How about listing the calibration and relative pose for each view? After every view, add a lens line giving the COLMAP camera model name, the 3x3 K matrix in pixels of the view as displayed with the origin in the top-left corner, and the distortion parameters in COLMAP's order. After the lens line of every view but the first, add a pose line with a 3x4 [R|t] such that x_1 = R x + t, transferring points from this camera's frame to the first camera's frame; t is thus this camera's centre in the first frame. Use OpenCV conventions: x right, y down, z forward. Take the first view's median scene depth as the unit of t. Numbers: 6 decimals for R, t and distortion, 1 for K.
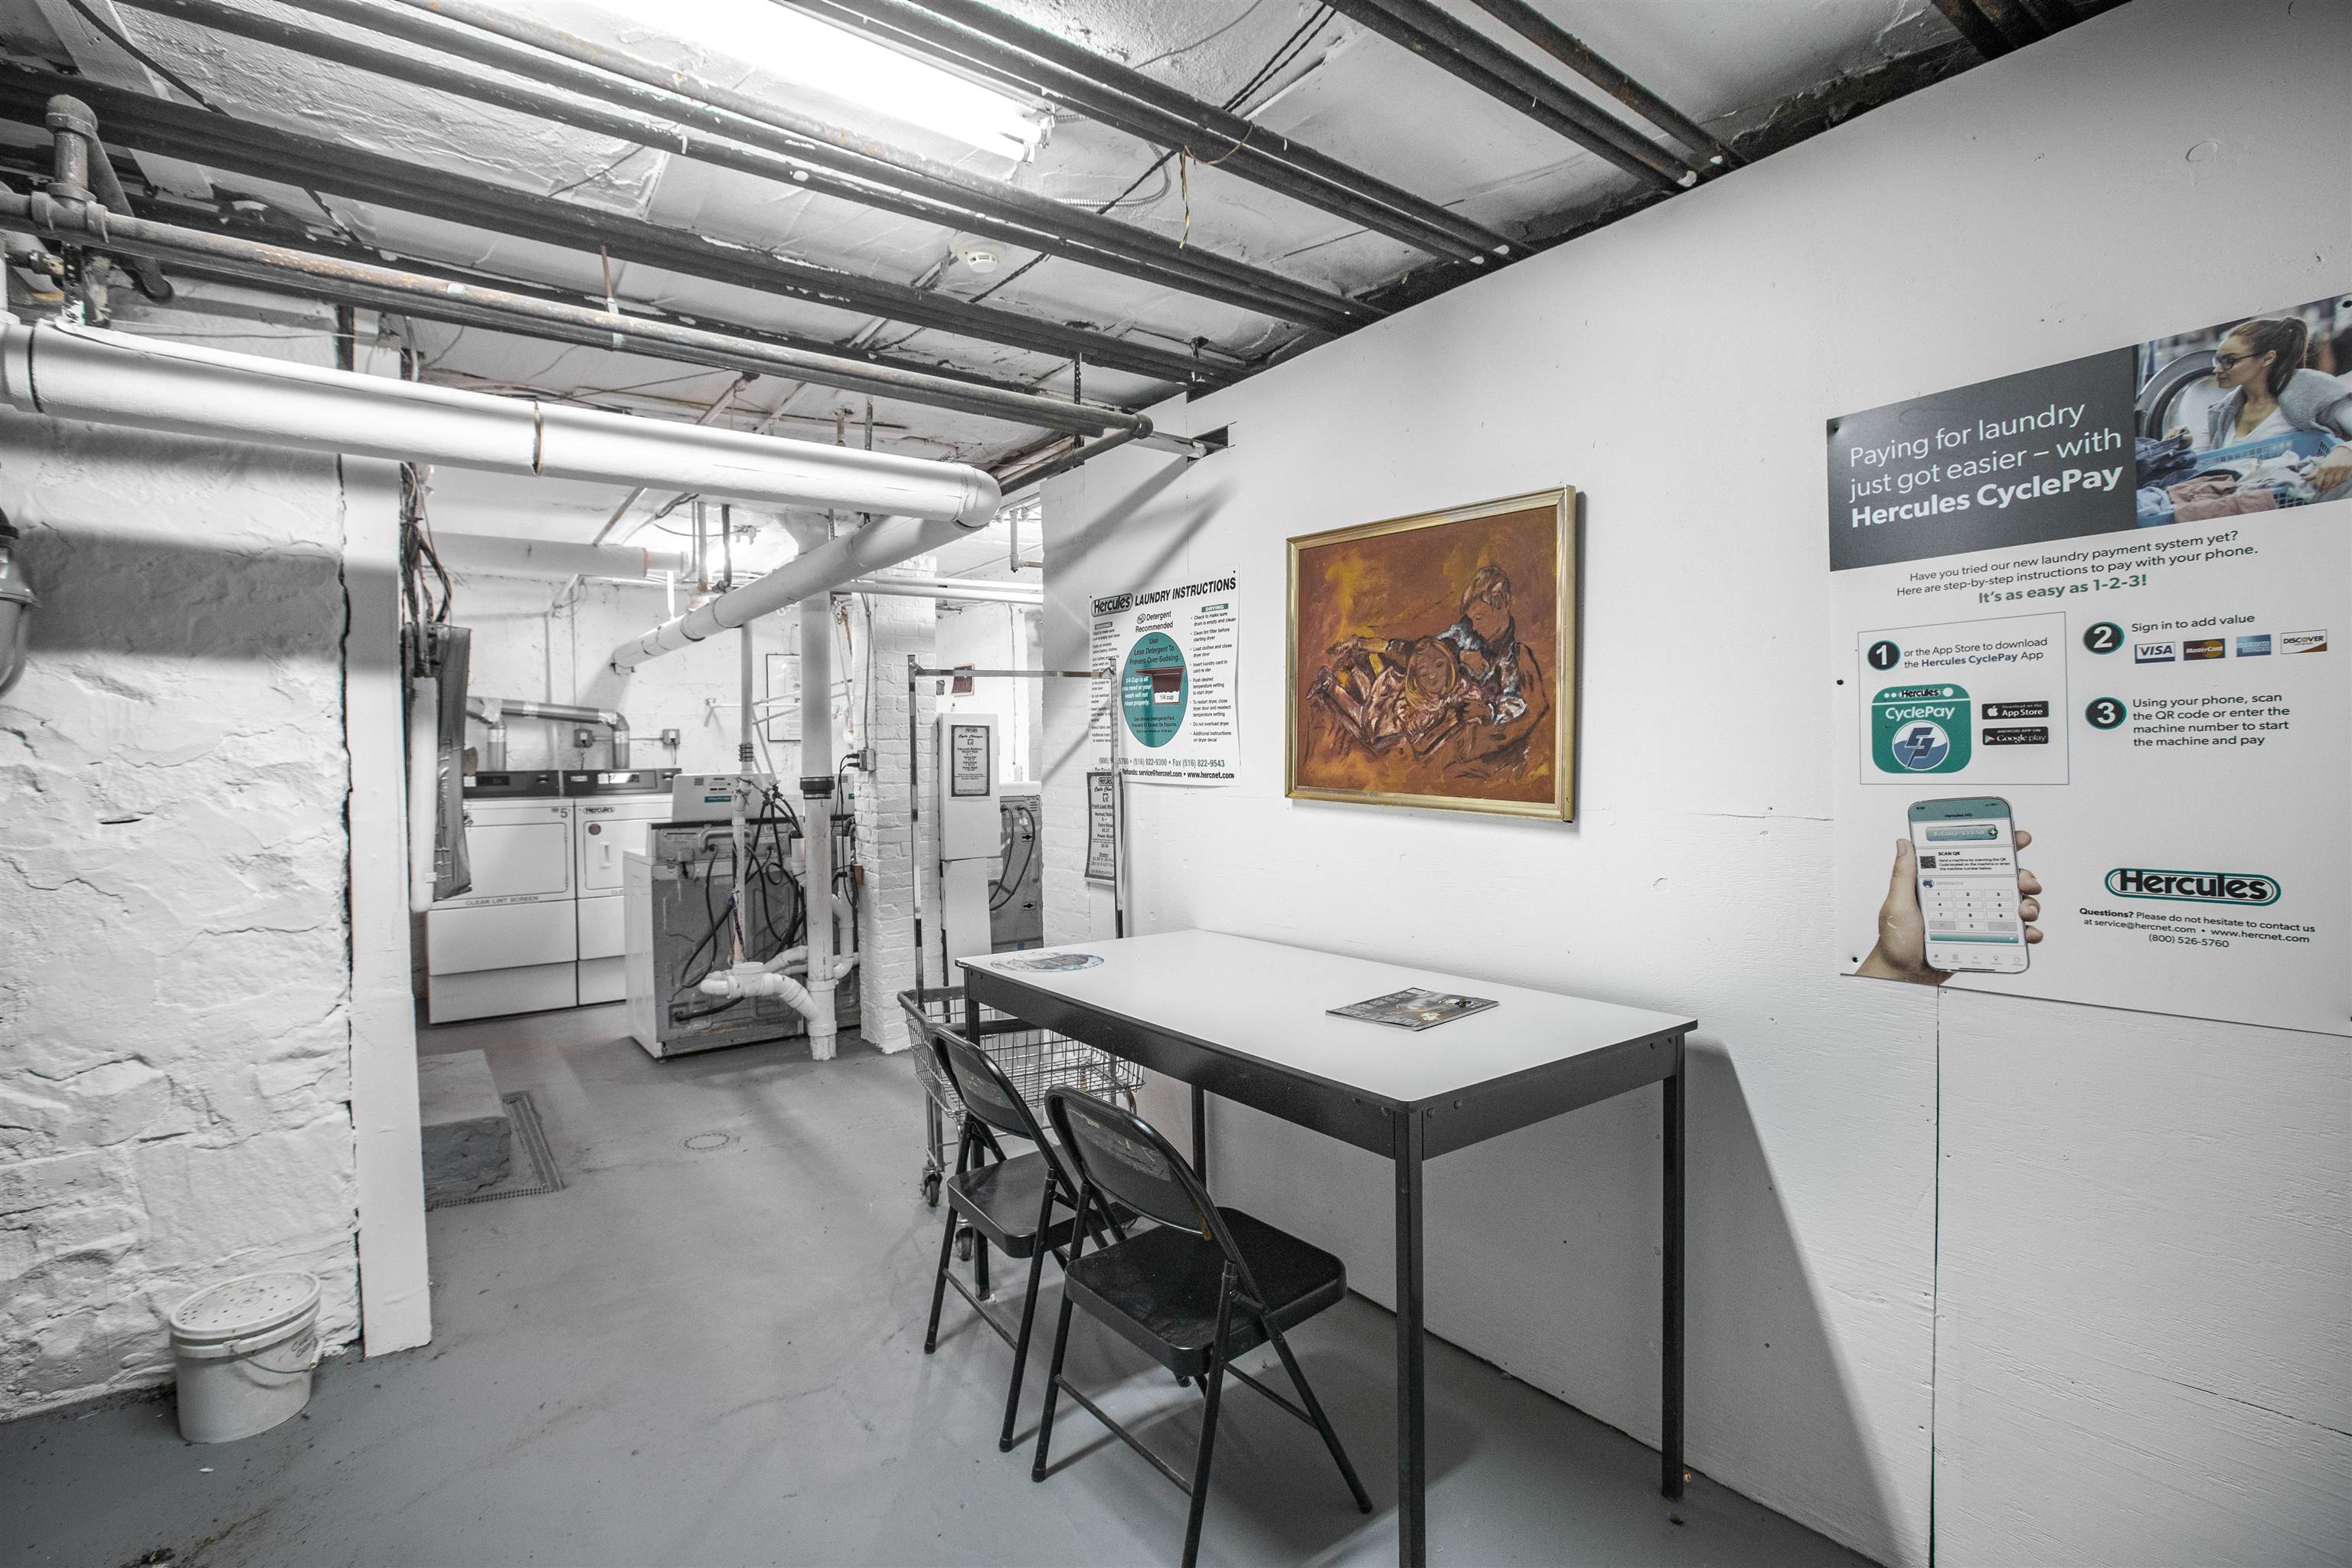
lens RADIAL K [[1066.2, 0, 1171.1], [0, 1066.2, 772.1], [0, 0, 1]] dist [-0.055660, 0.018190]
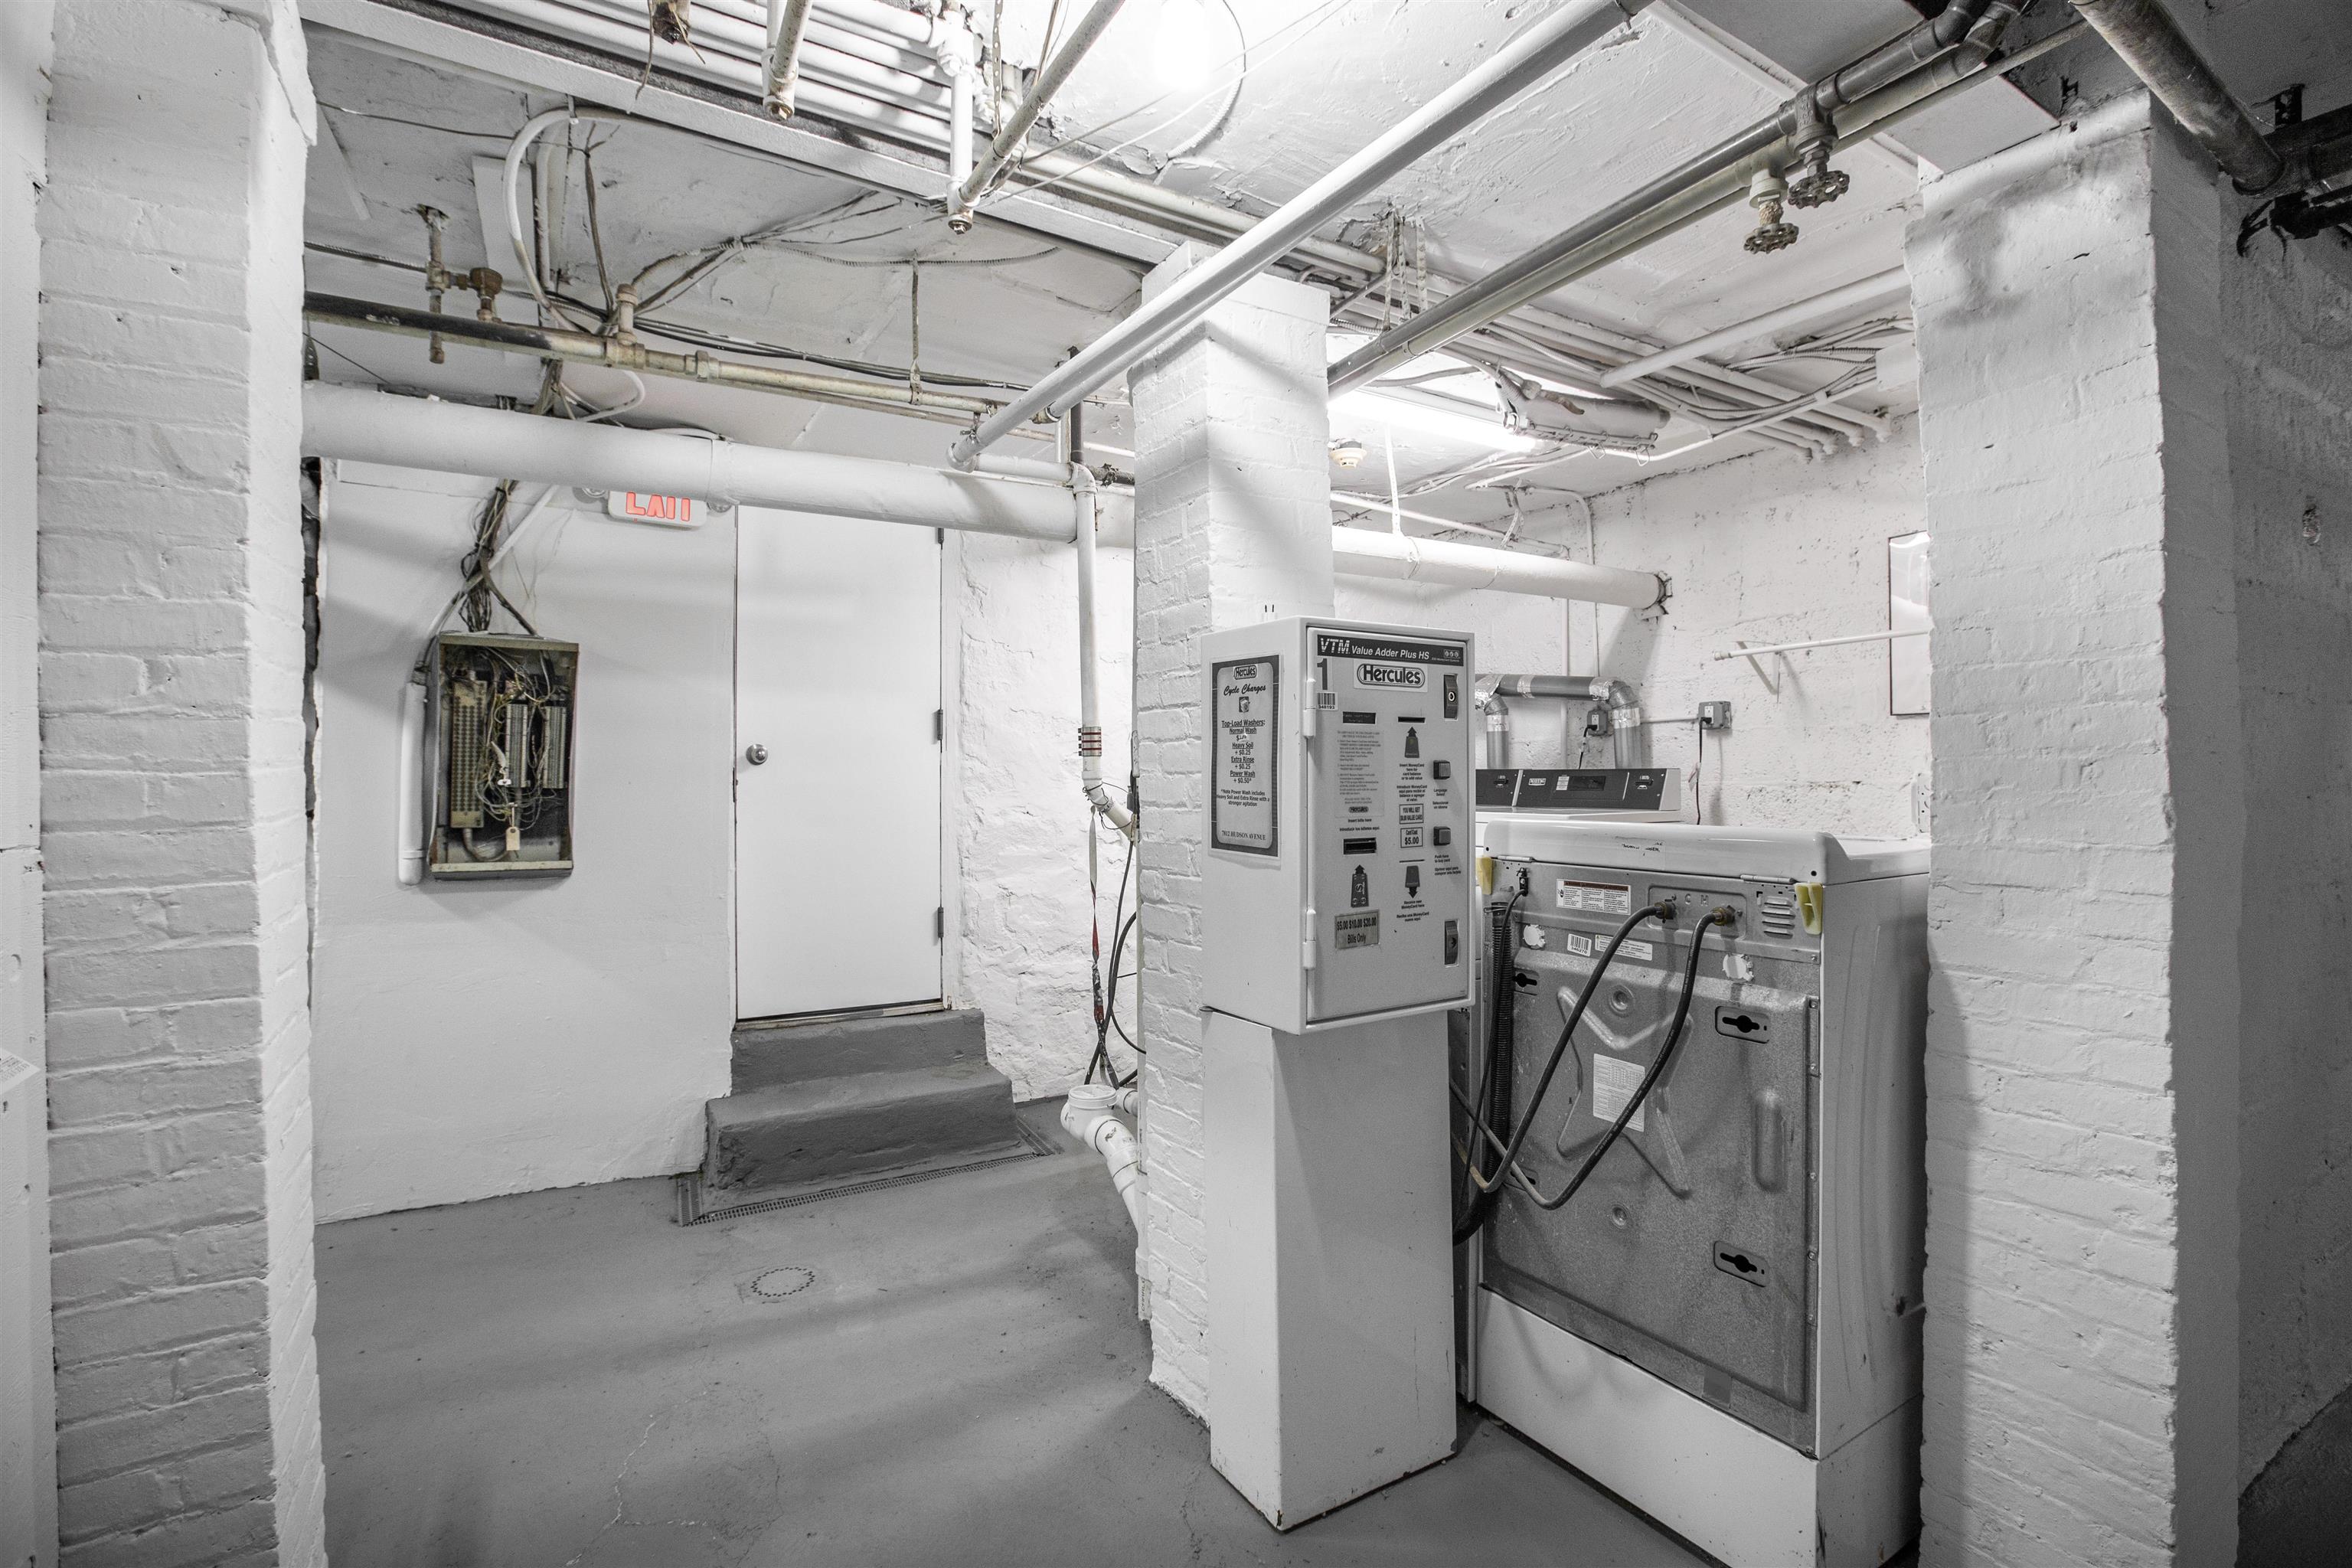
lens RADIAL K [[1066.2, 0, 1172.9], [0, 1066.2, 776.9], [0, 0, 1]] dist [-0.055660, 0.018190]
pose [[-0.109372, 0.018232, -0.993834, 0.150146], [-0.008866, 0.999774, 0.019317, -0.008369], [0.993961, 0.010924, -0.109185, 0.832927]]
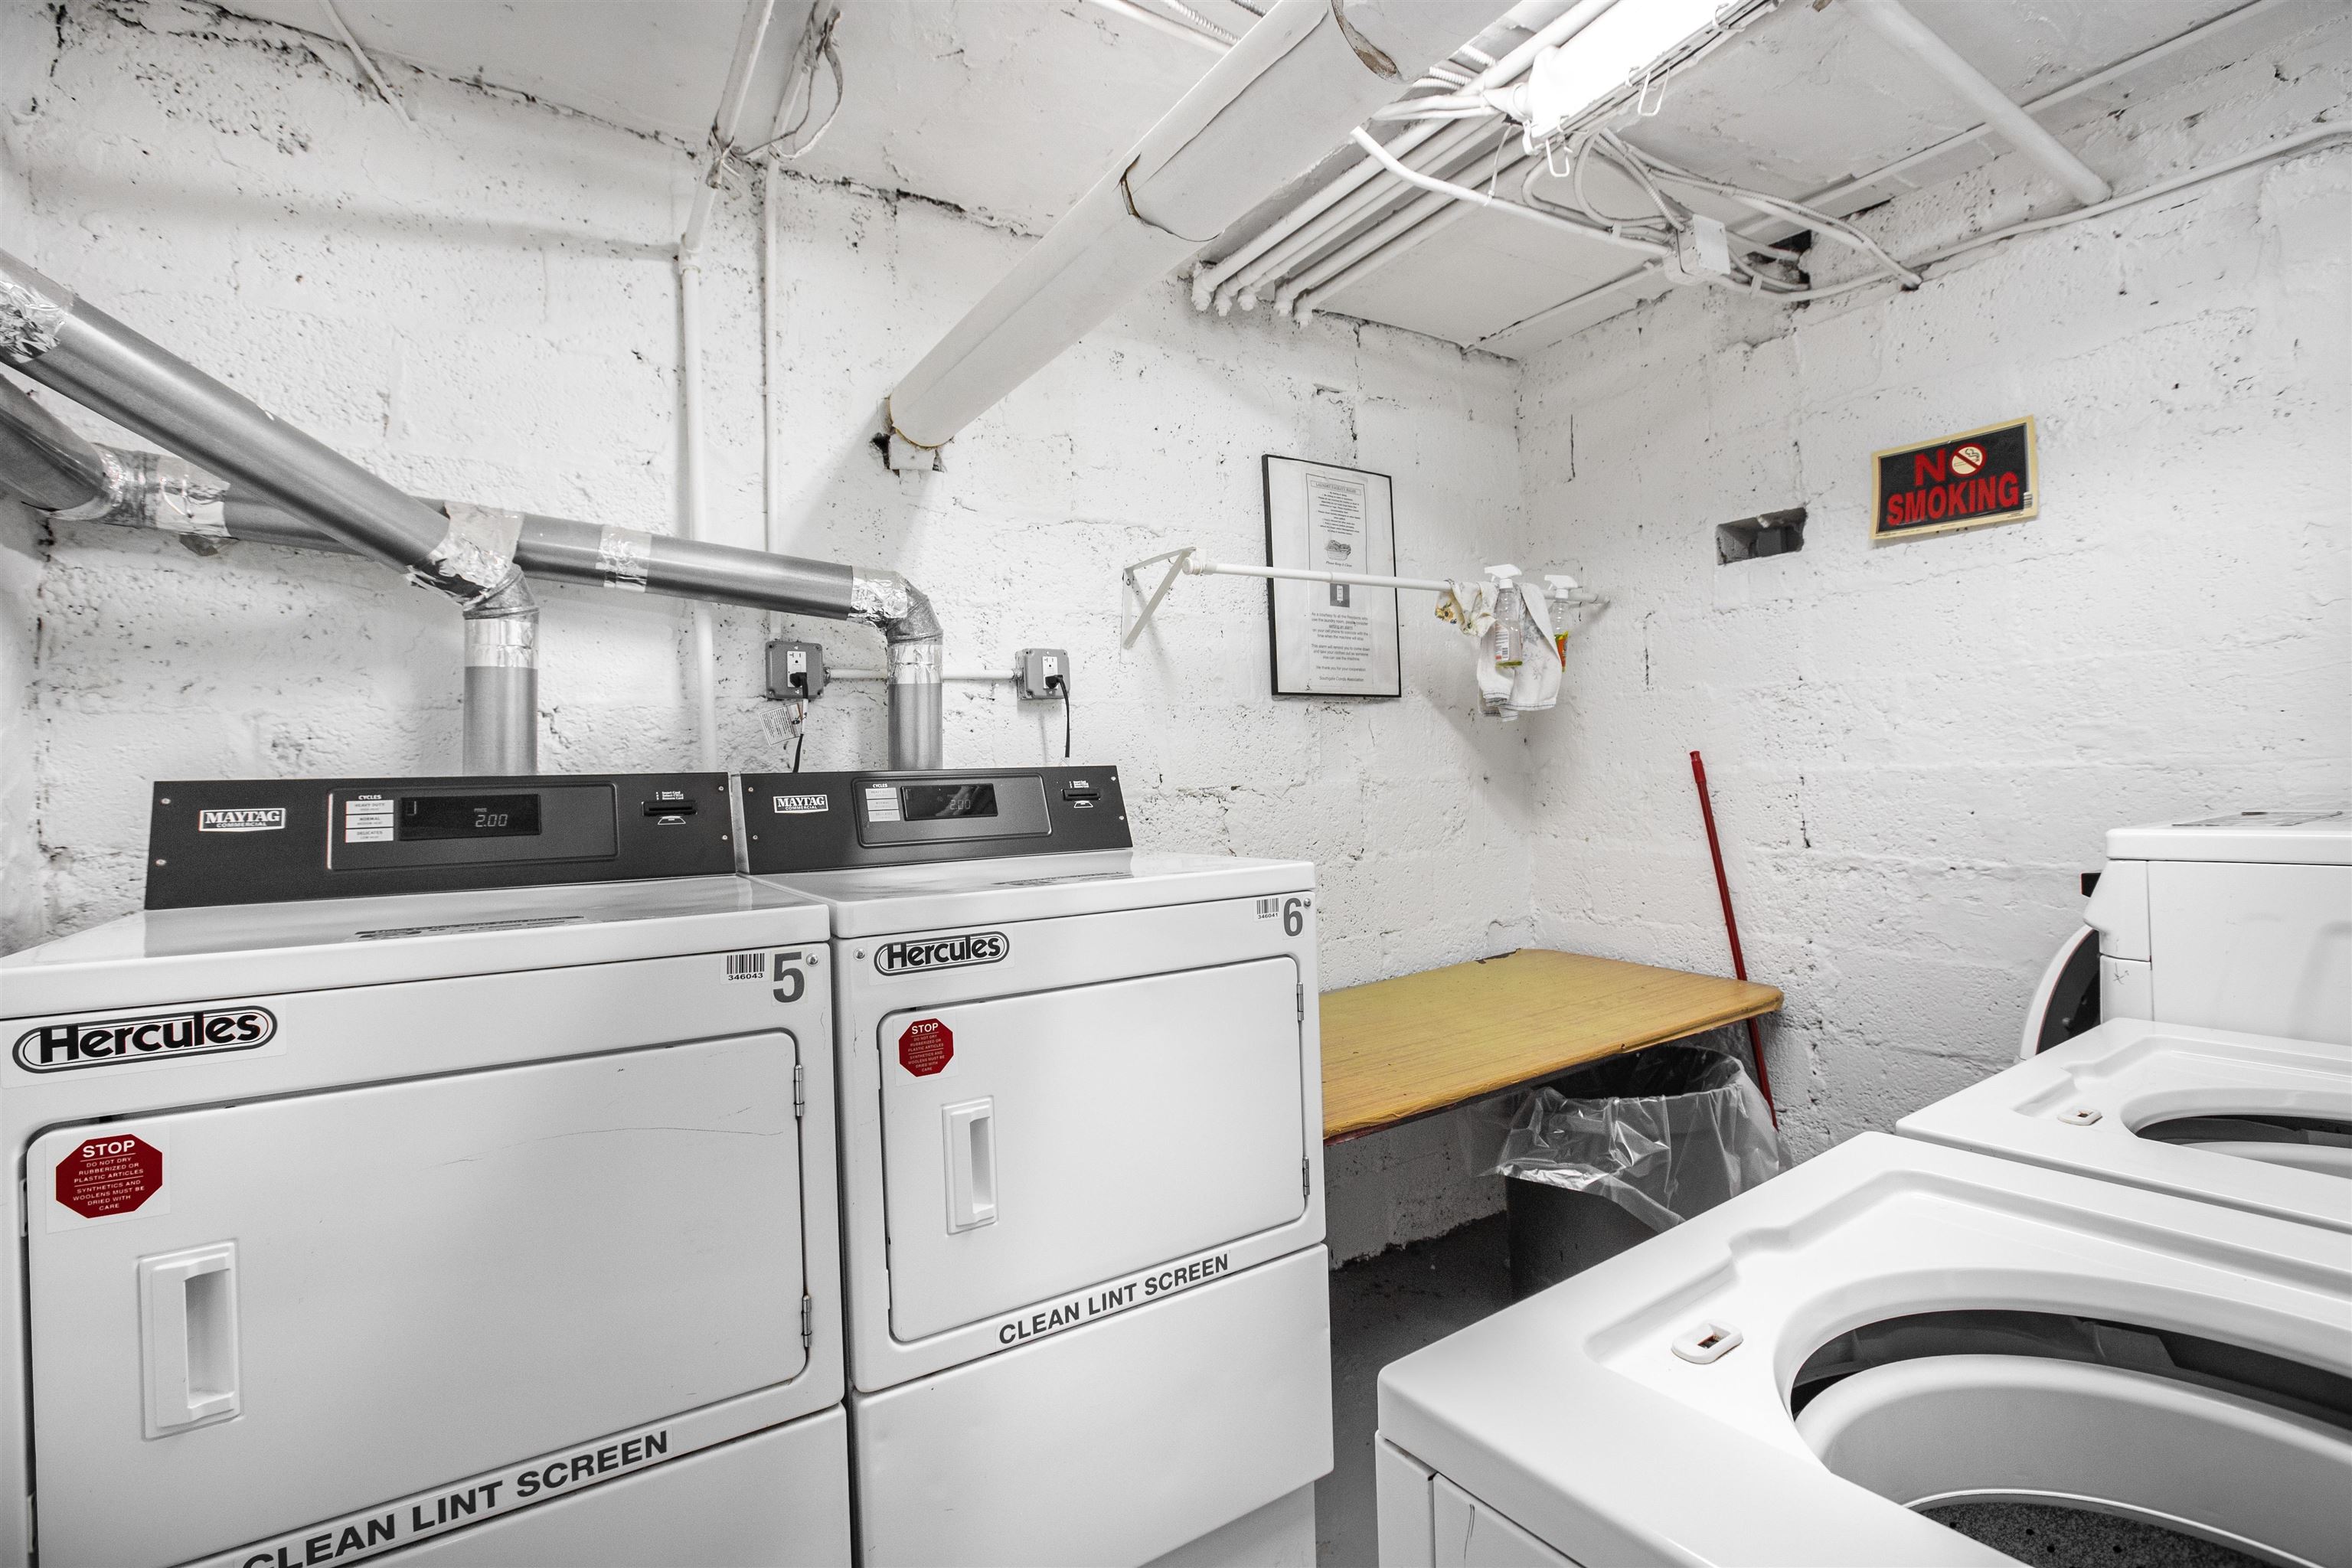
lens RADIAL K [[1066.2, 0, 1168.9], [0, 1066.2, 778.0], [0, 0, 1]] dist [-0.055660, 0.018190]
pose [[0.997270, -0.011402, -0.072956, -0.448058], [0.010360, 0.999839, -0.014650, 0.004420], [0.073112, 0.013855, 0.997228, 0.733191]]
